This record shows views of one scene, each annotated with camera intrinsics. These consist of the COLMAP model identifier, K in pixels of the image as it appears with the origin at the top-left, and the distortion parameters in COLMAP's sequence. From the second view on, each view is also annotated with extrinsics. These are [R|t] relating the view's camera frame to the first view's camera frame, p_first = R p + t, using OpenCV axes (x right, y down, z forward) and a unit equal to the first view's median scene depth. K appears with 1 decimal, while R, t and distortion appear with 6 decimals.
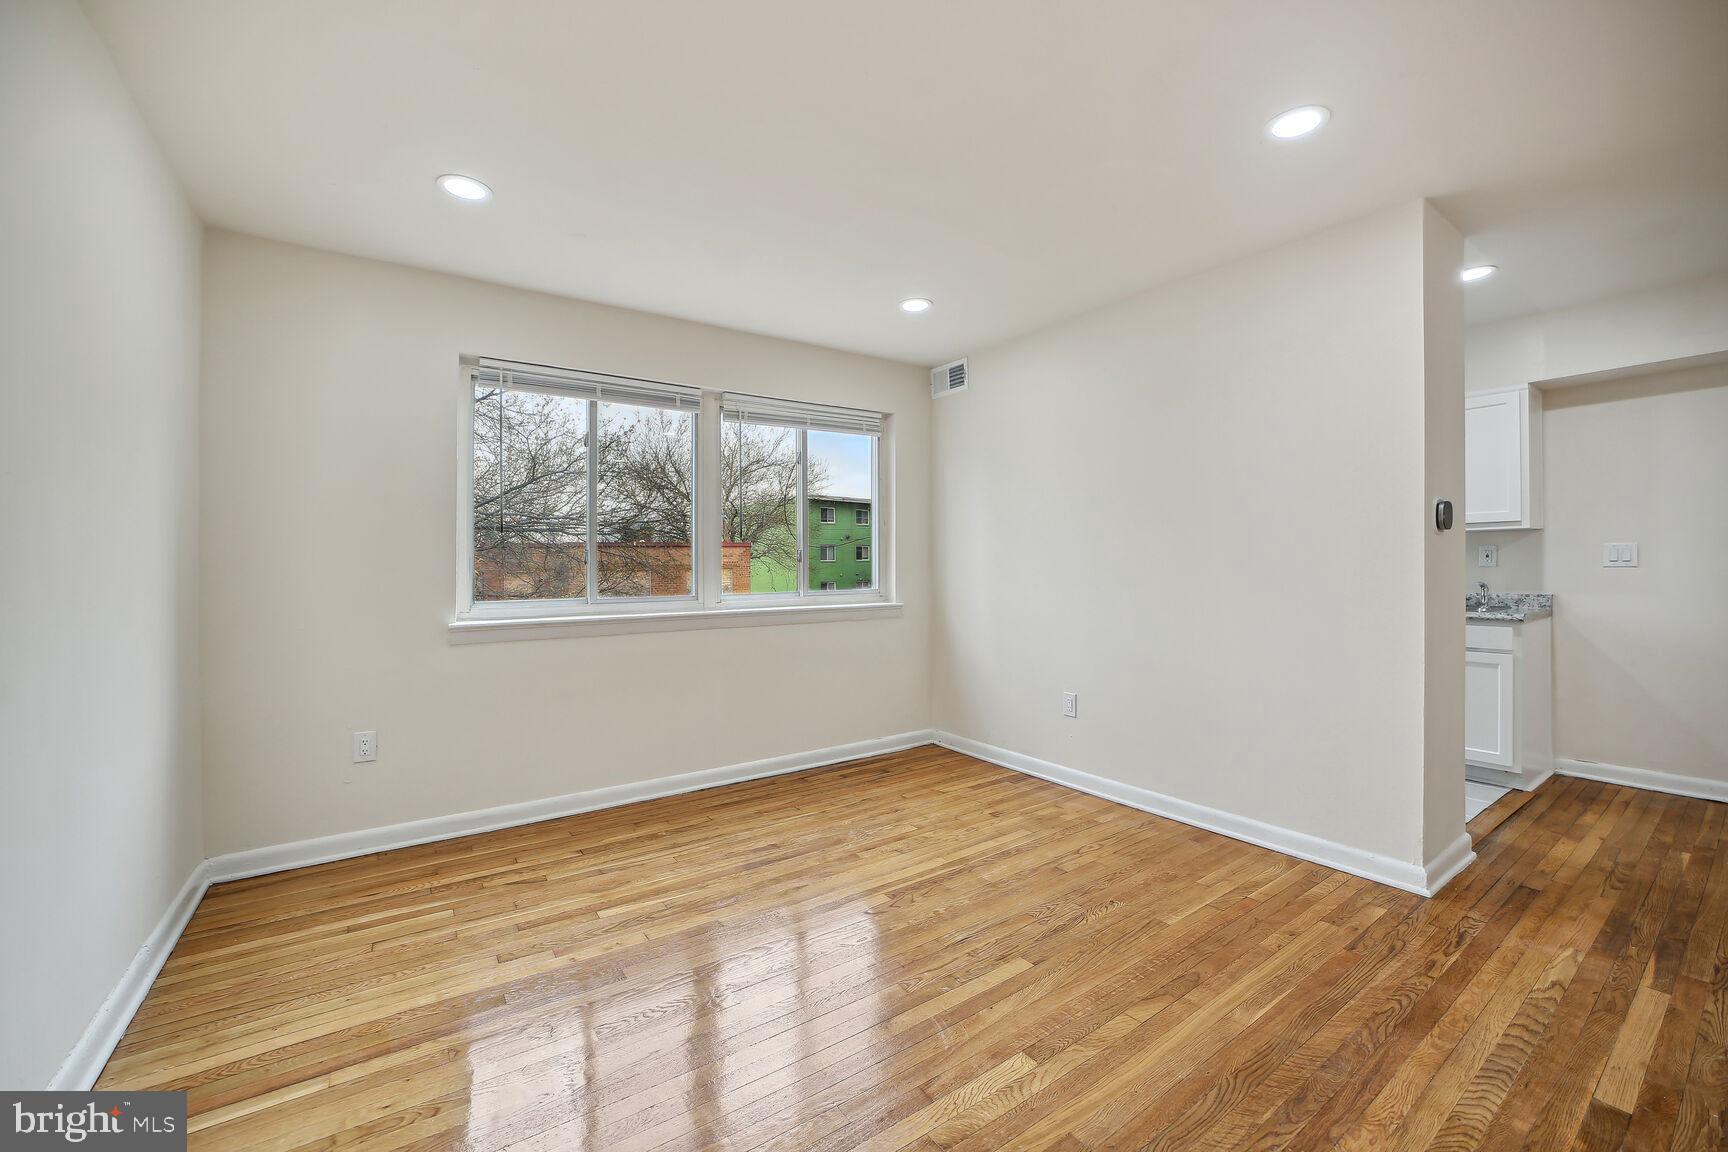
lens RADIAL K [[683.3, 0, 869.8], [0, 683.3, 581.5], [0, 0, 1]] dist [-0.010360, 0.001027]
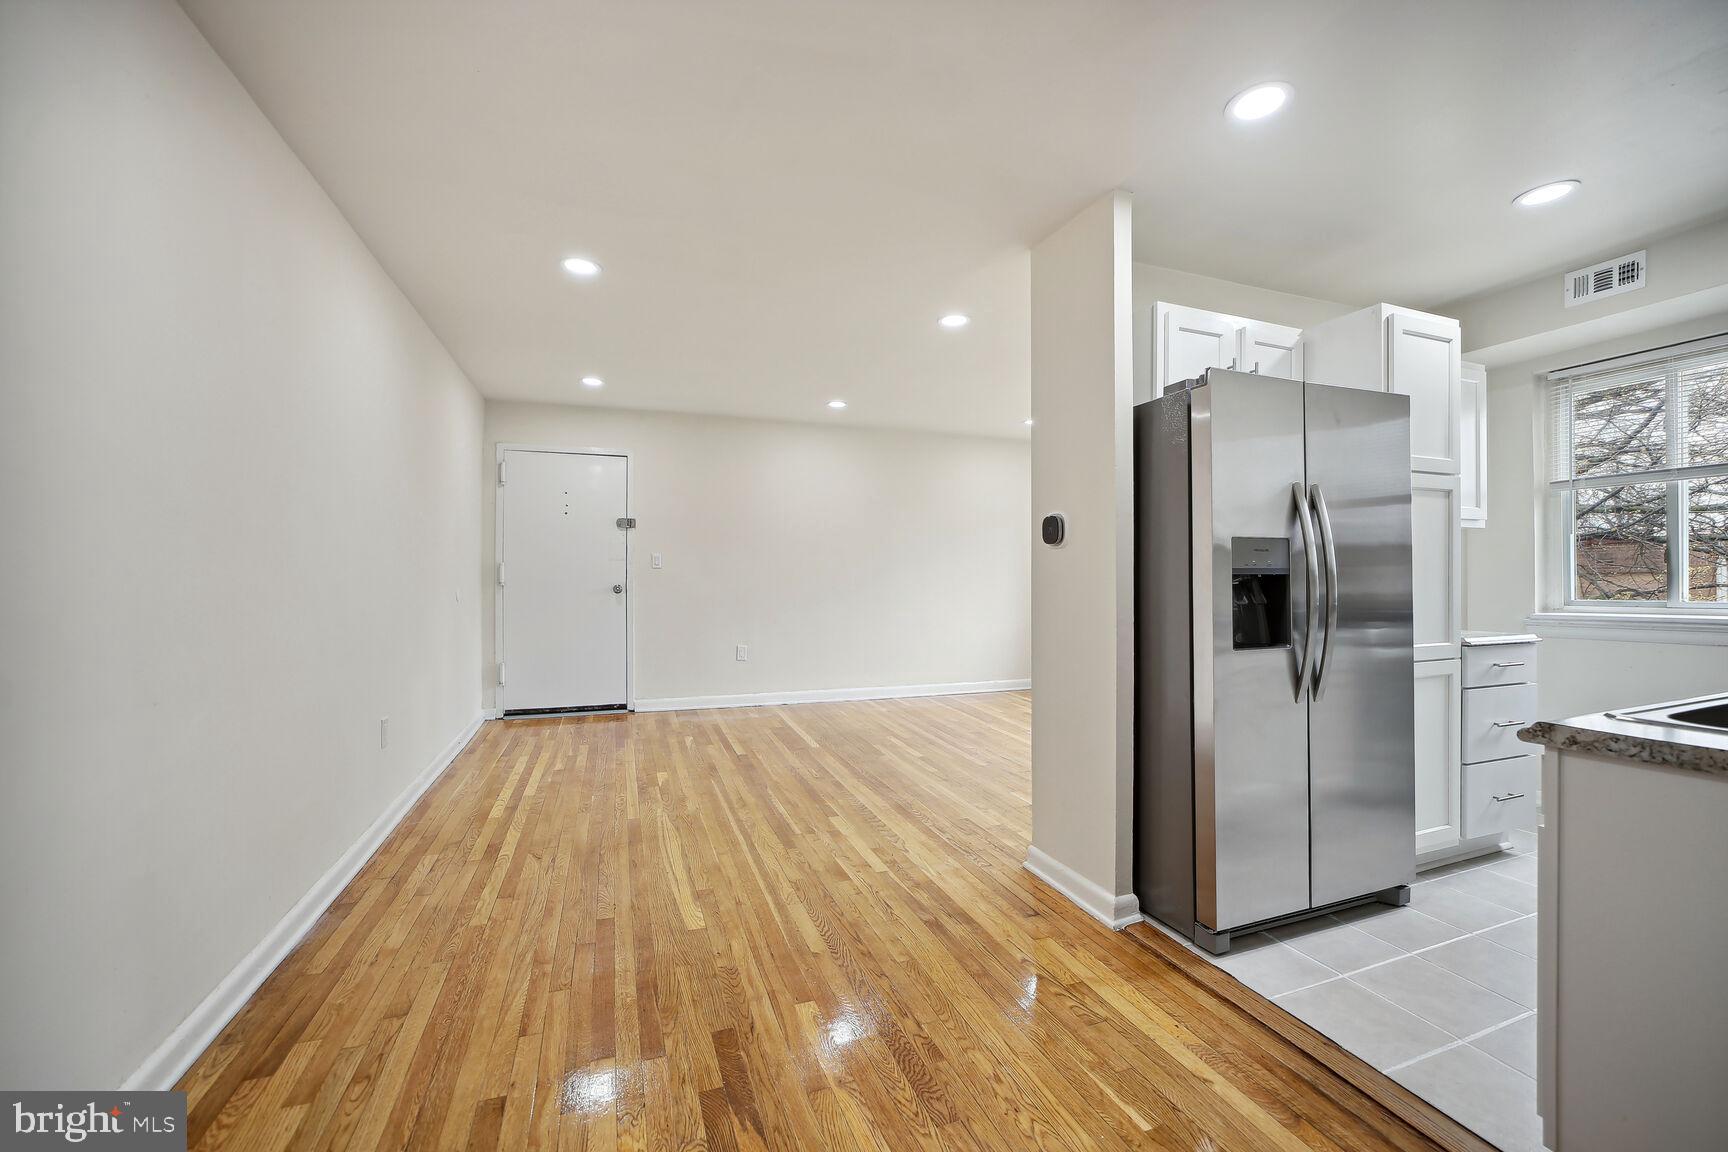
lens RADIAL K [[688.8, 0, 862.7], [0, 688.8, 565.9], [0, 0, 1]] dist [-0.009197, 0.000348]
pose [[-0.272495, -0.001160, -0.962156, 1.637621], [-0.018465, 0.999821, 0.004024, -0.030592], [0.961980, 0.018863, -0.272468, 0.849529]]
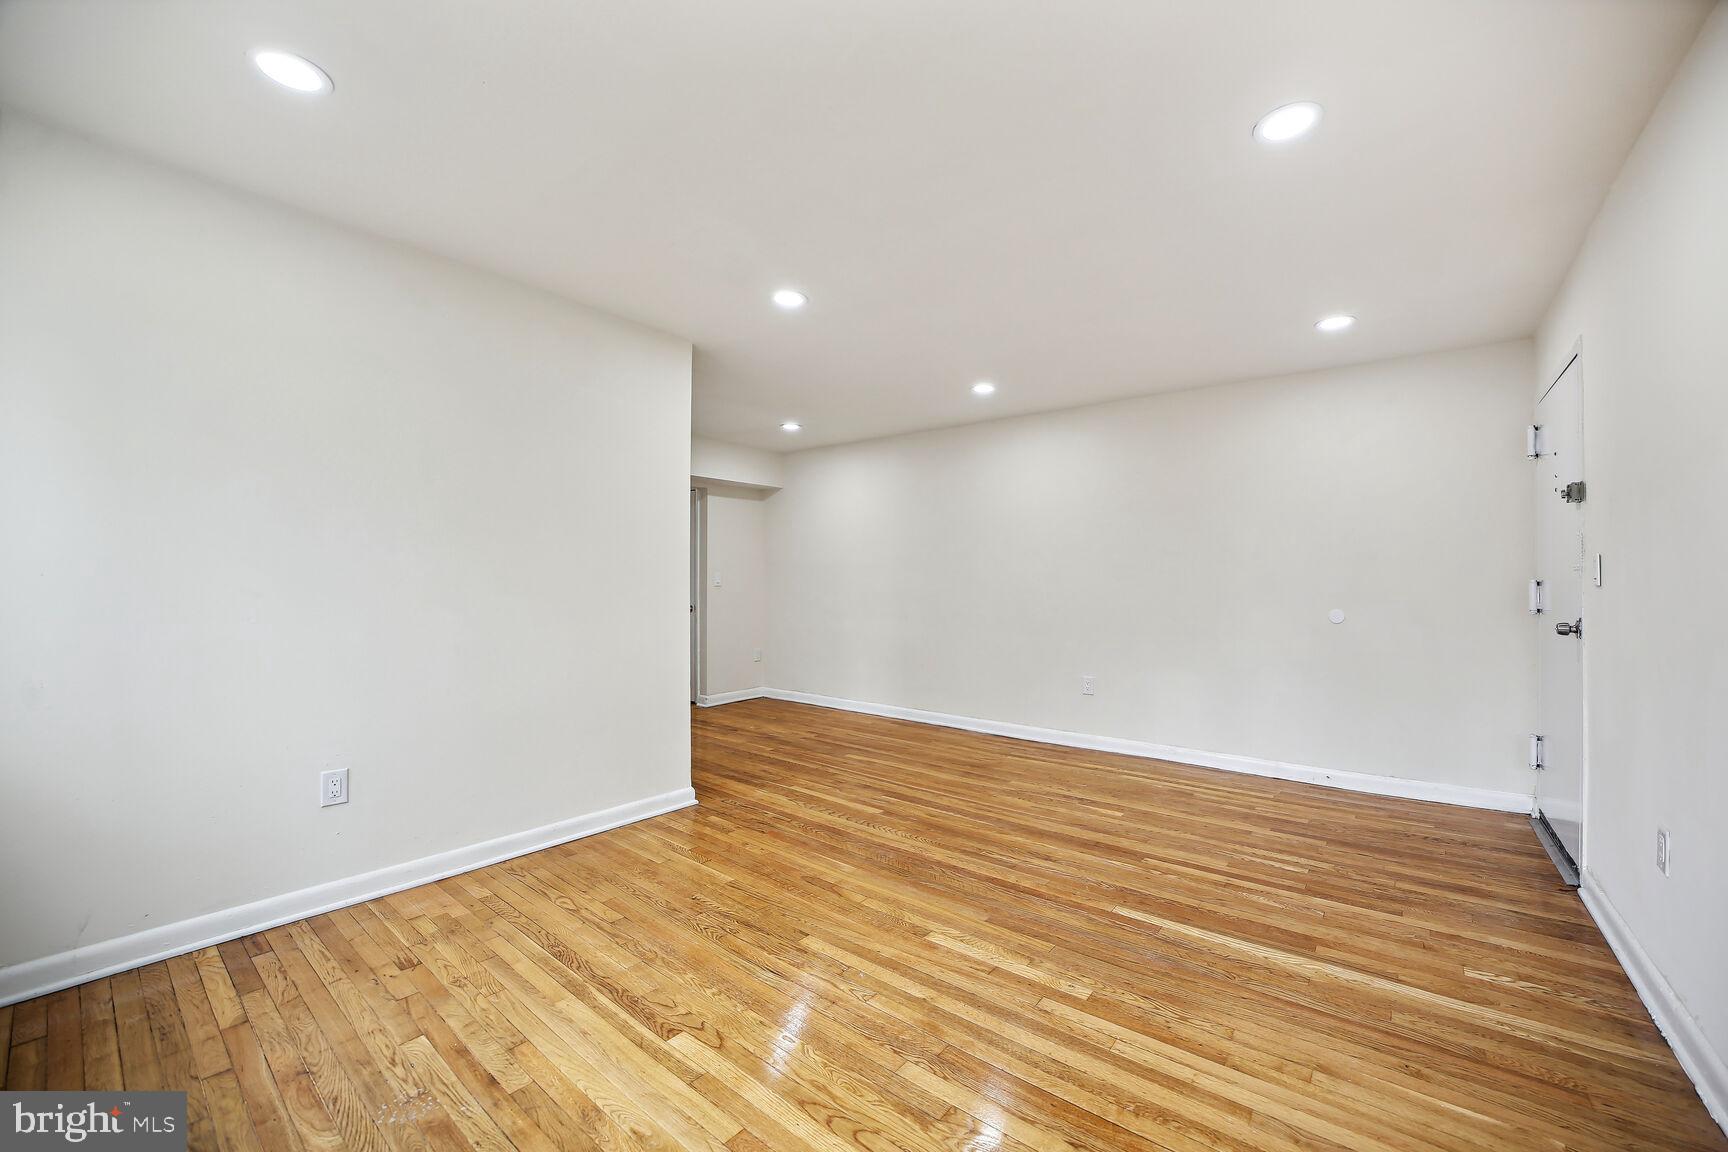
lens RADIAL K [[683.3, 0, 869.8], [0, 683.3, 581.5], [0, 0, 1]] dist [-0.010360, 0.001027]
pose [[-0.262559, 0.013020, 0.964828, -0.623870], [0.013810, 0.999857, -0.009734, -0.010433], [-0.964817, 0.010768, -0.262702, 0.837164]]
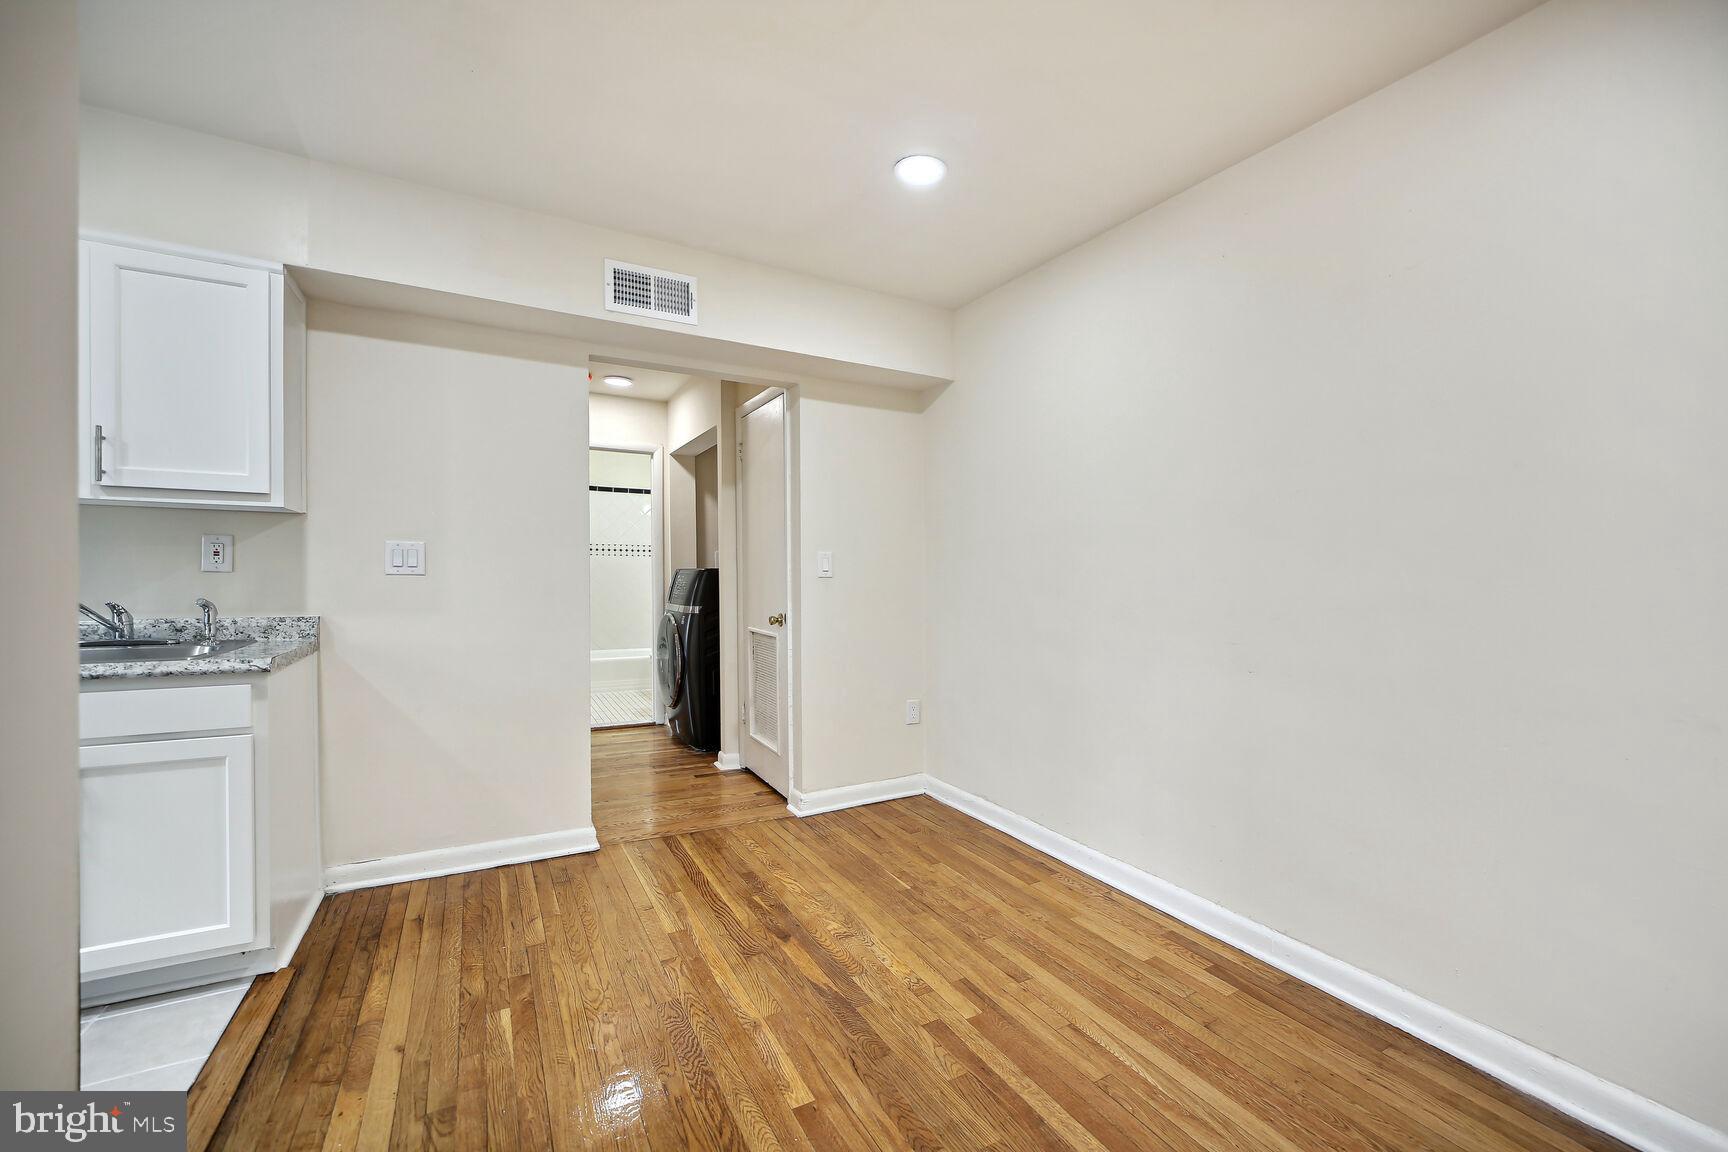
lens RADIAL K [[683.3, 0, 869.8], [0, 683.3, 581.5], [0, 0, 1]] dist [-0.010360, 0.001027]
pose [[0.105910, 0.002672, 0.994372, 0.543865], [0.006211, 0.999975, -0.003349, -0.011263], [-0.994356, 0.006530, 0.105891, 0.528901]]
